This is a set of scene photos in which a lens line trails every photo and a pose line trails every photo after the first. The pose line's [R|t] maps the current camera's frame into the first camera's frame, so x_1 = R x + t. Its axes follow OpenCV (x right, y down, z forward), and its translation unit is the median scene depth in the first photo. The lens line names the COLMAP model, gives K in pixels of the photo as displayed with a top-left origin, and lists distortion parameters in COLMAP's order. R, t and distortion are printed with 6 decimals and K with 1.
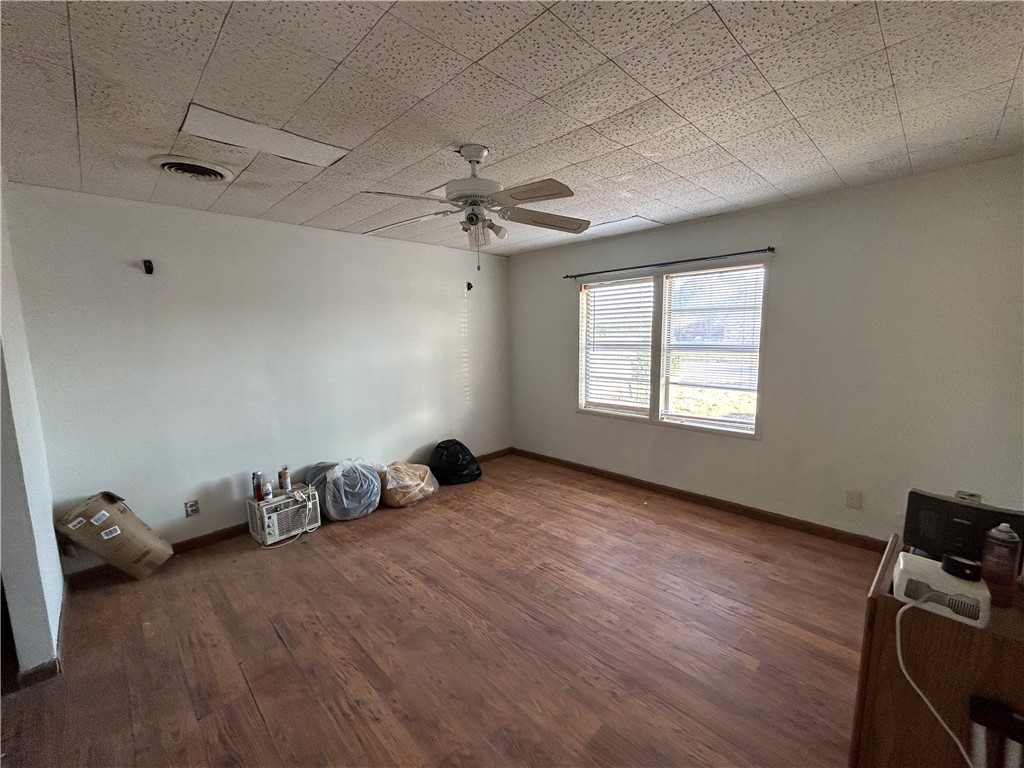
lens RADIAL K [[417.3, 0, 511.0], [0, 417.3, 385.3], [0, 0, 1]] dist [-0.002077, 0.000079]
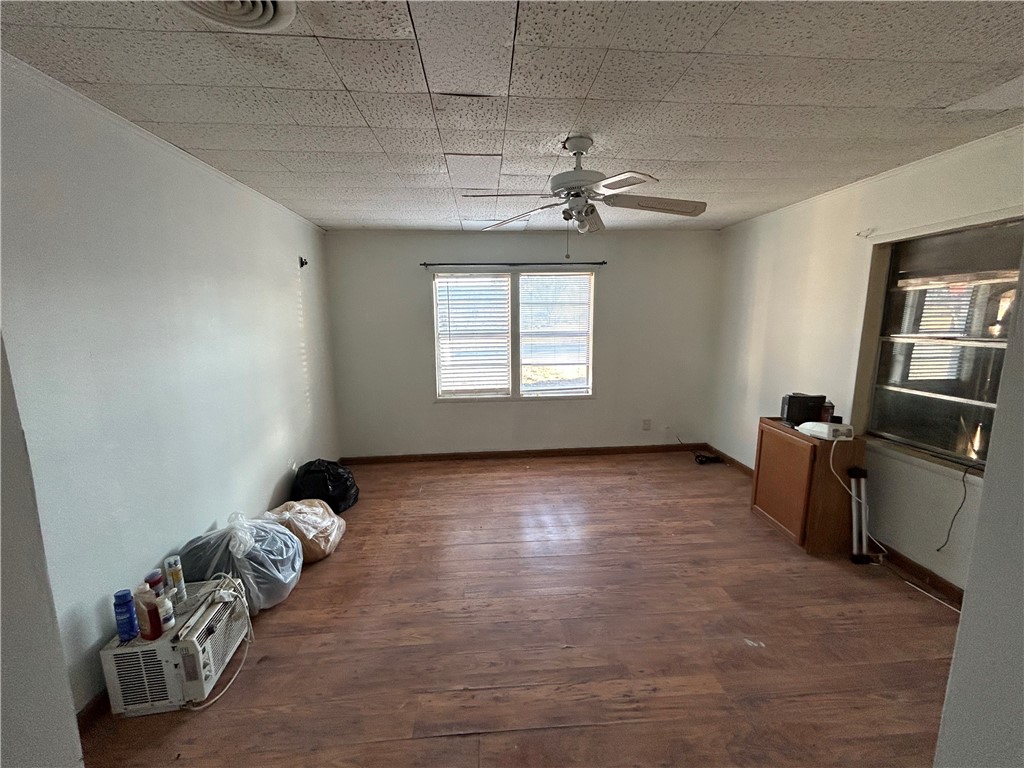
lens RADIAL K [[417.3, 0, 511.0], [0, 417.3, 385.3], [0, 0, 1]] dist [-0.002077, 0.000079]
pose [[0.650780, -0.112123, 0.750942, -0.584142], [0.097972, 0.993169, 0.063386, -0.026930], [-0.752919, 0.032320, 0.657319, 0.260546]]
